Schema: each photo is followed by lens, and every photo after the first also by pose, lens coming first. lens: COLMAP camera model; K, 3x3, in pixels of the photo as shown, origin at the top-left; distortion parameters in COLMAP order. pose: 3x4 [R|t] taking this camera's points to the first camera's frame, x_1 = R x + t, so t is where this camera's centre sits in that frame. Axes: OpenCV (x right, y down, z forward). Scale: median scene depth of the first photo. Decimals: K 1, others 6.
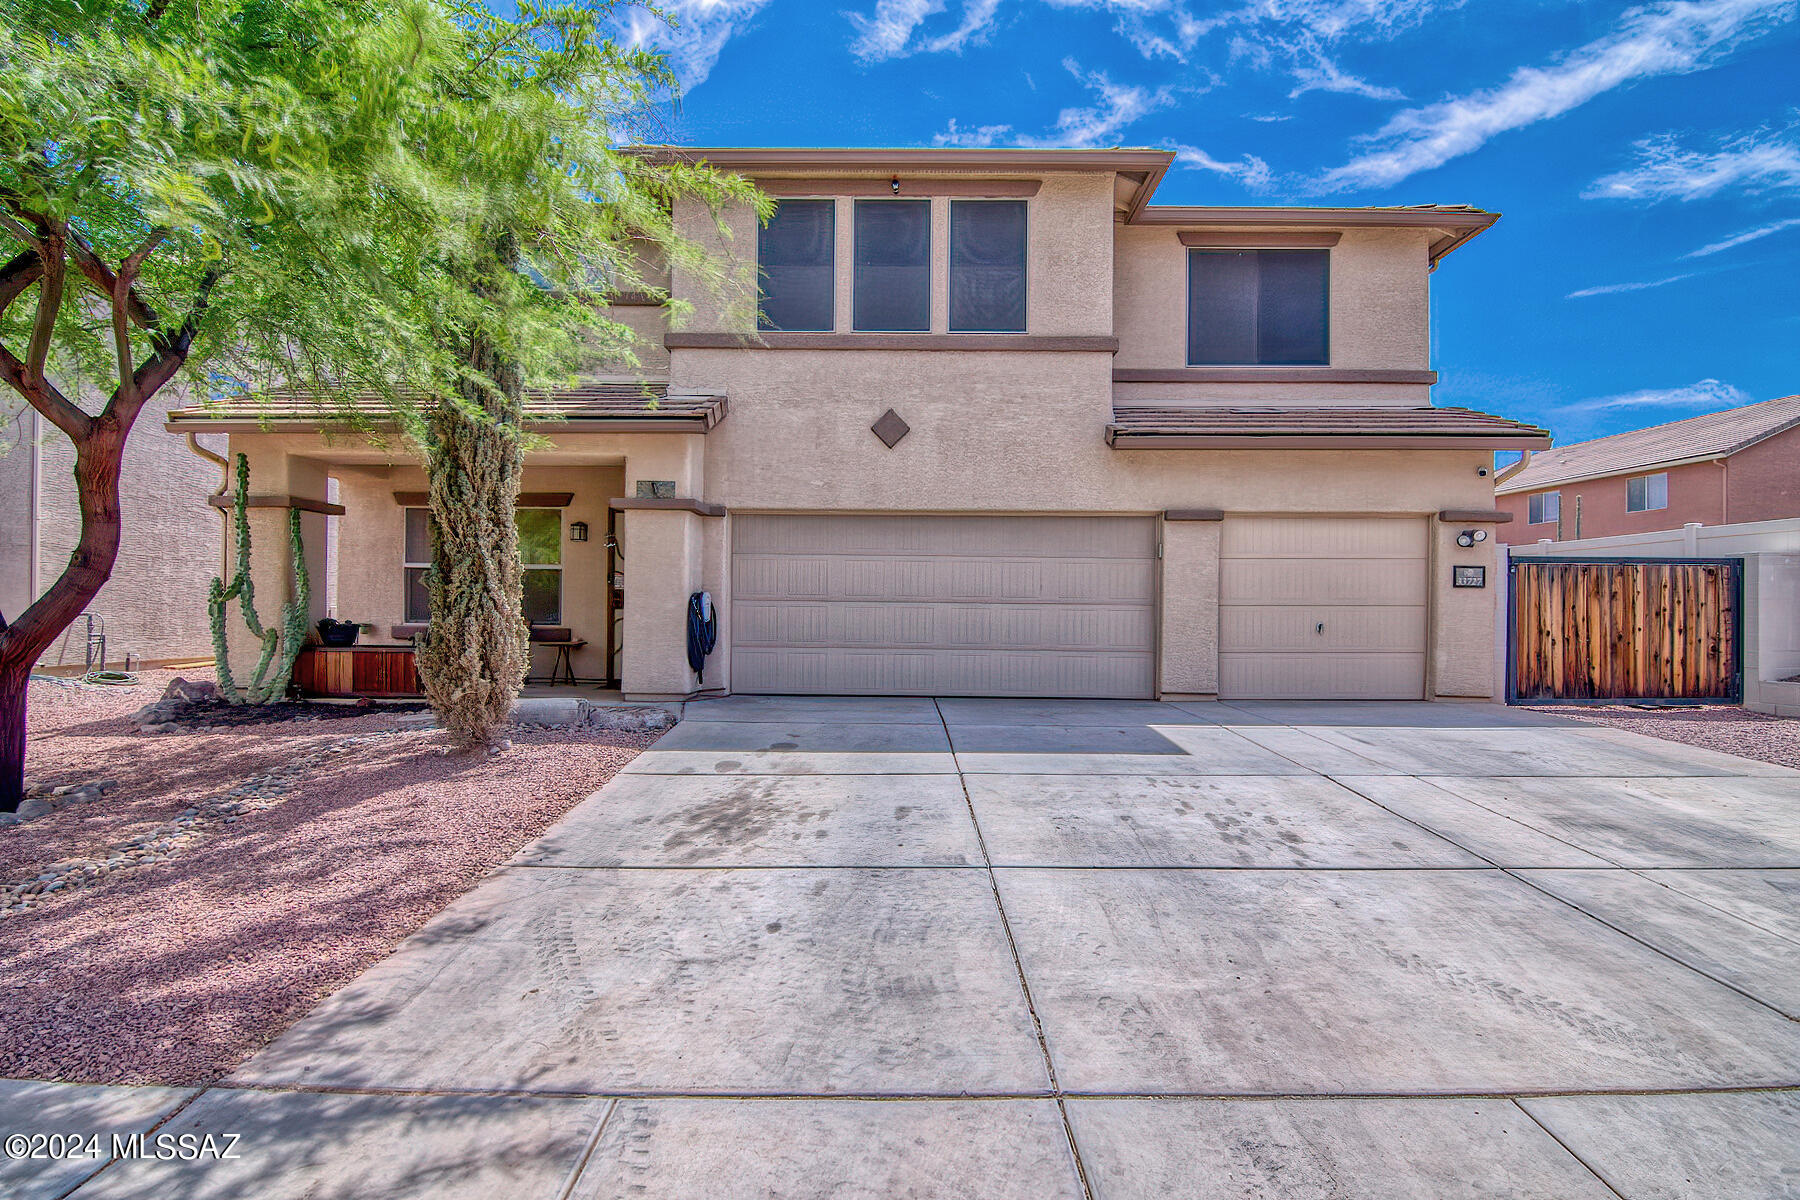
lens RADIAL K [[861.6, 0, 896.3], [0, 861.6, 608.5], [0, 0, 1]] dist [0.001244, -0.017603]
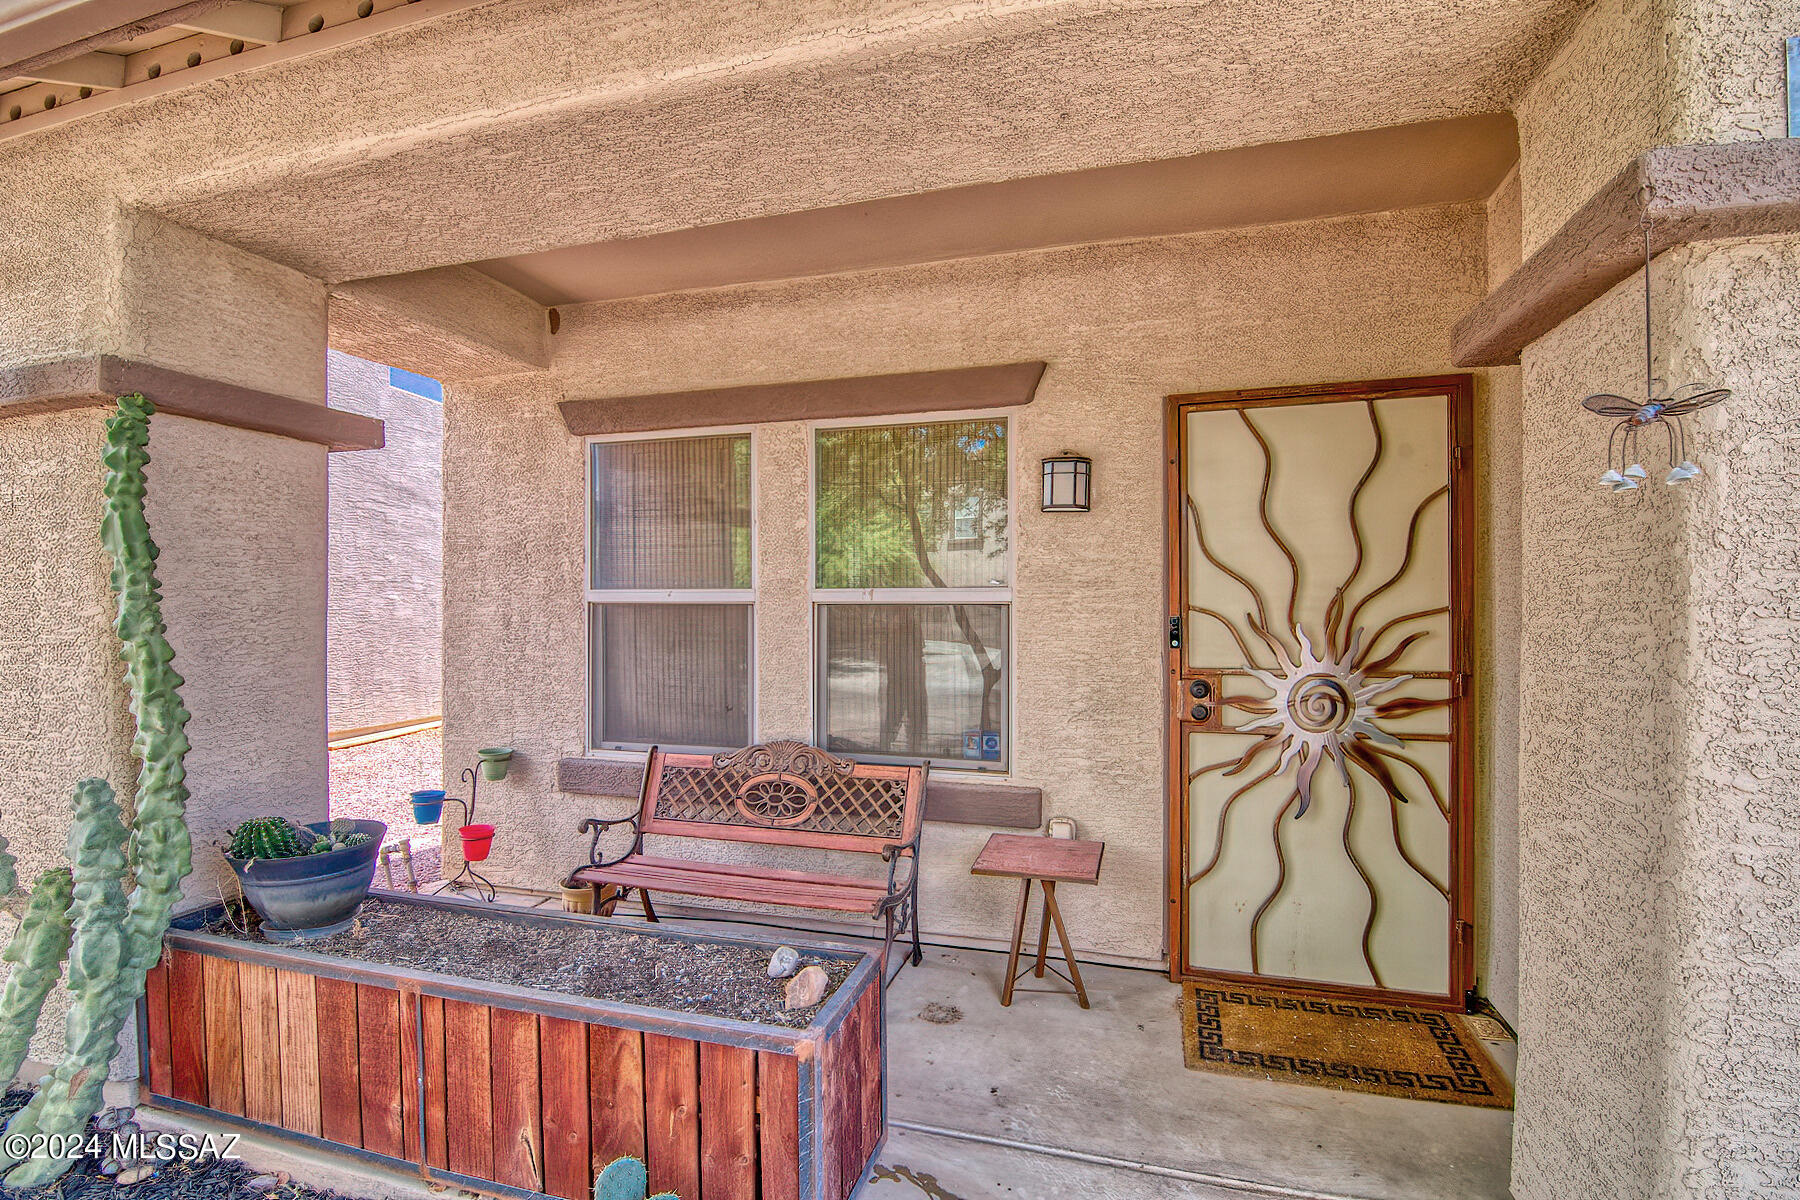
lens RADIAL K [[861.6, 0, 896.3], [0, 861.6, 608.5], [0, 0, 1]] dist [0.001244, -0.017603]
pose [[0.958945, -0.010634, -0.283392, -0.378679], [0.010858, 0.999941, -0.000780, -0.048479], [0.283383, -0.002329, 0.959004, 0.762554]]
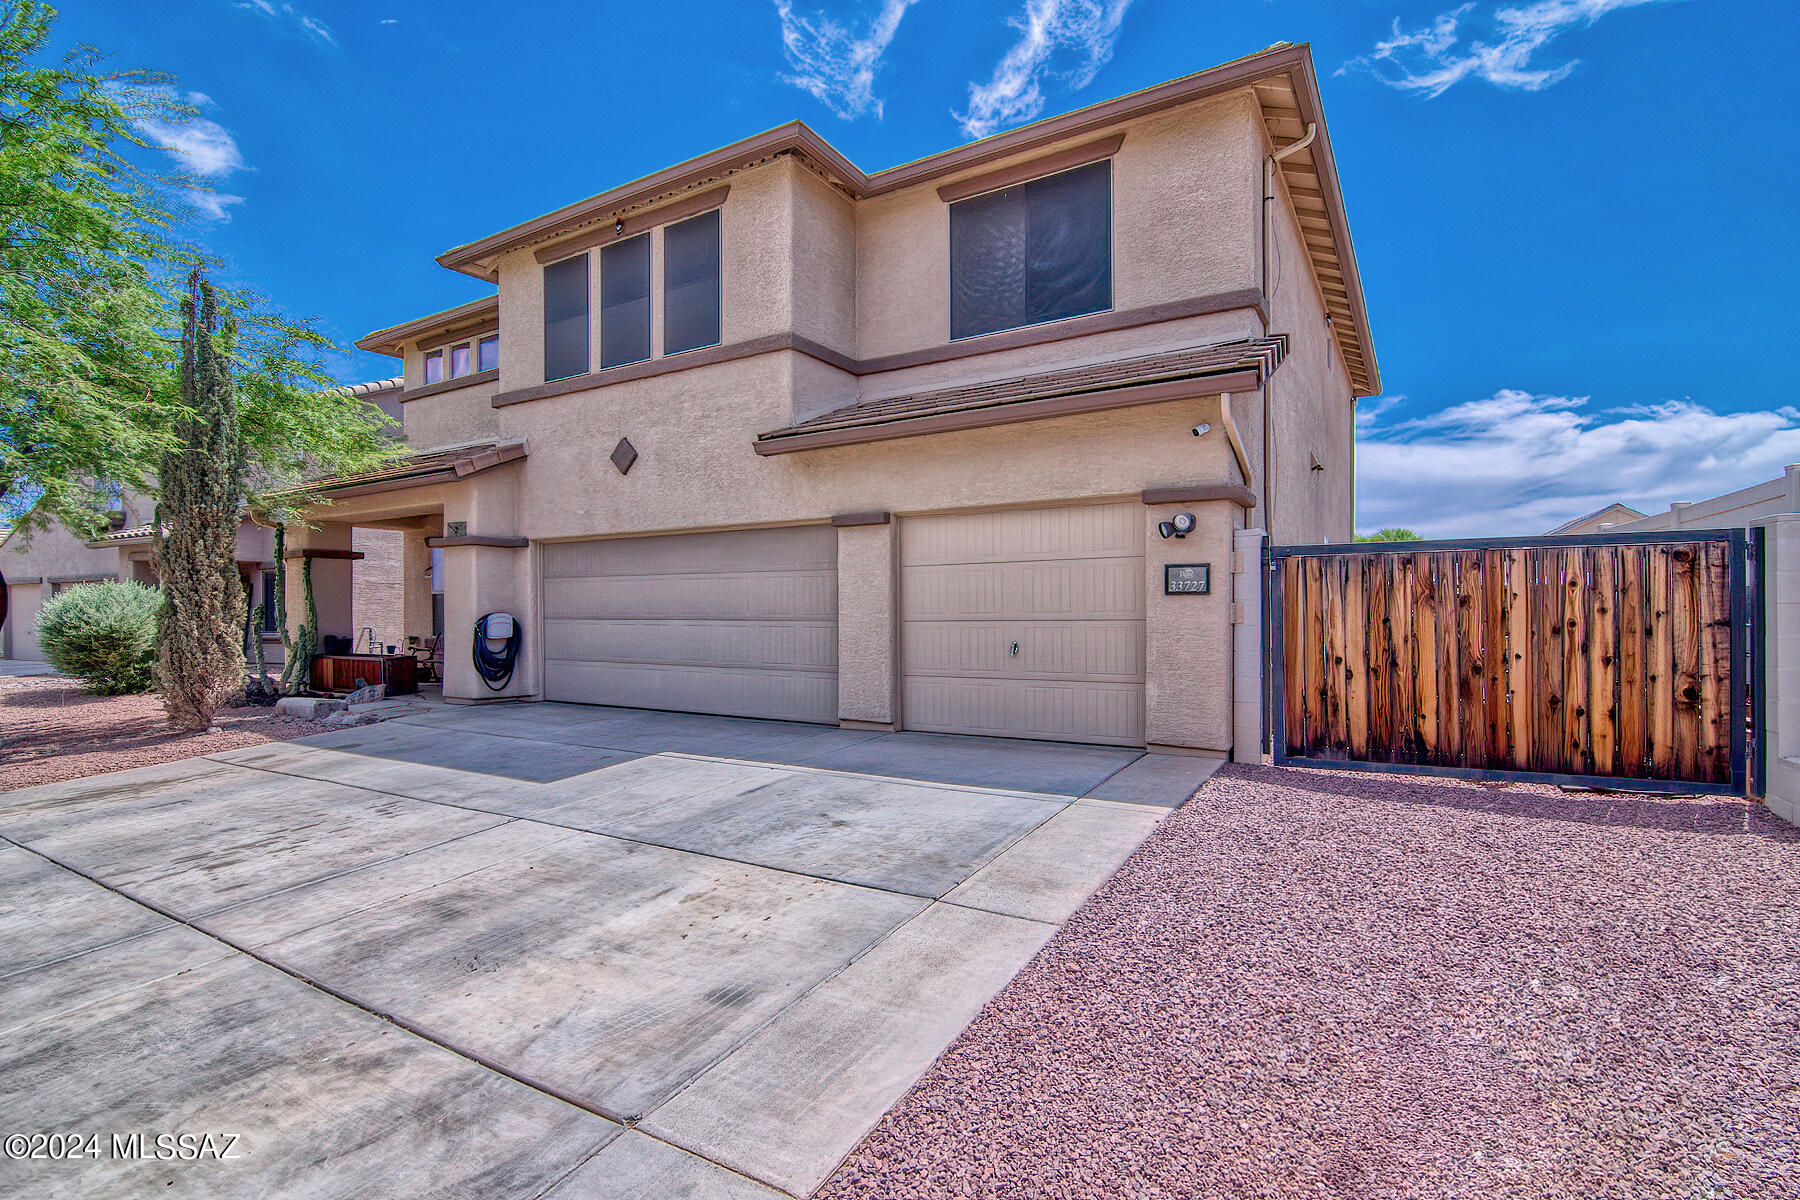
lens RADIAL K [[861.6, 0, 896.3], [0, 861.6, 608.5], [0, 0, 1]] dist [0.001244, -0.017603]
pose [[0.858966, -0.013403, -0.511857, 0.808429], [0.013702, 0.999901, -0.003188, -0.013594], [0.511849, -0.004275, 0.859065, 0.256840]]
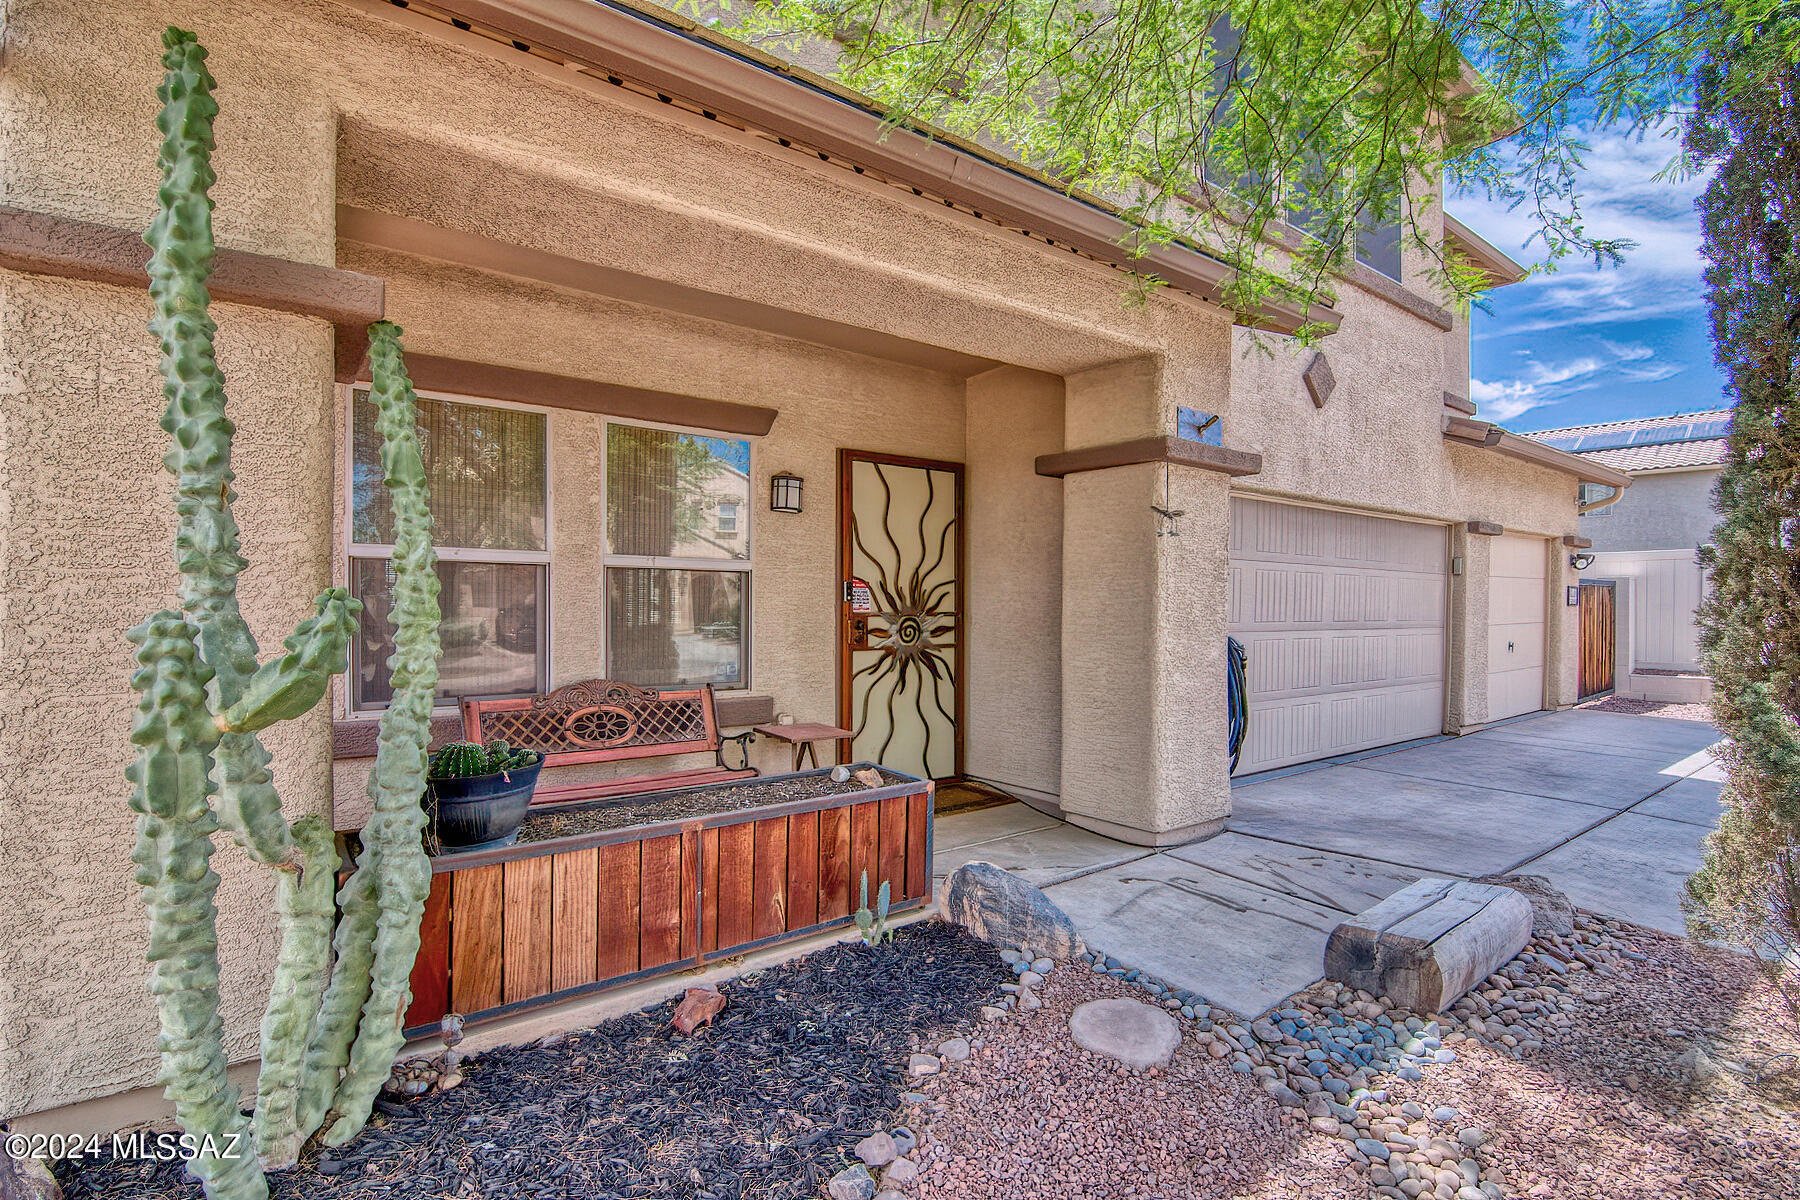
lens RADIAL K [[861.6, 0, 896.3], [0, 861.6, 608.5], [0, 0, 1]] dist [0.001244, -0.017603]
pose [[0.787514, -0.008066, 0.616244, -0.688252], [-0.000277, 0.999910, 0.013442, -0.034850], [-0.616297, -0.010756, 0.787440, 0.655270]]
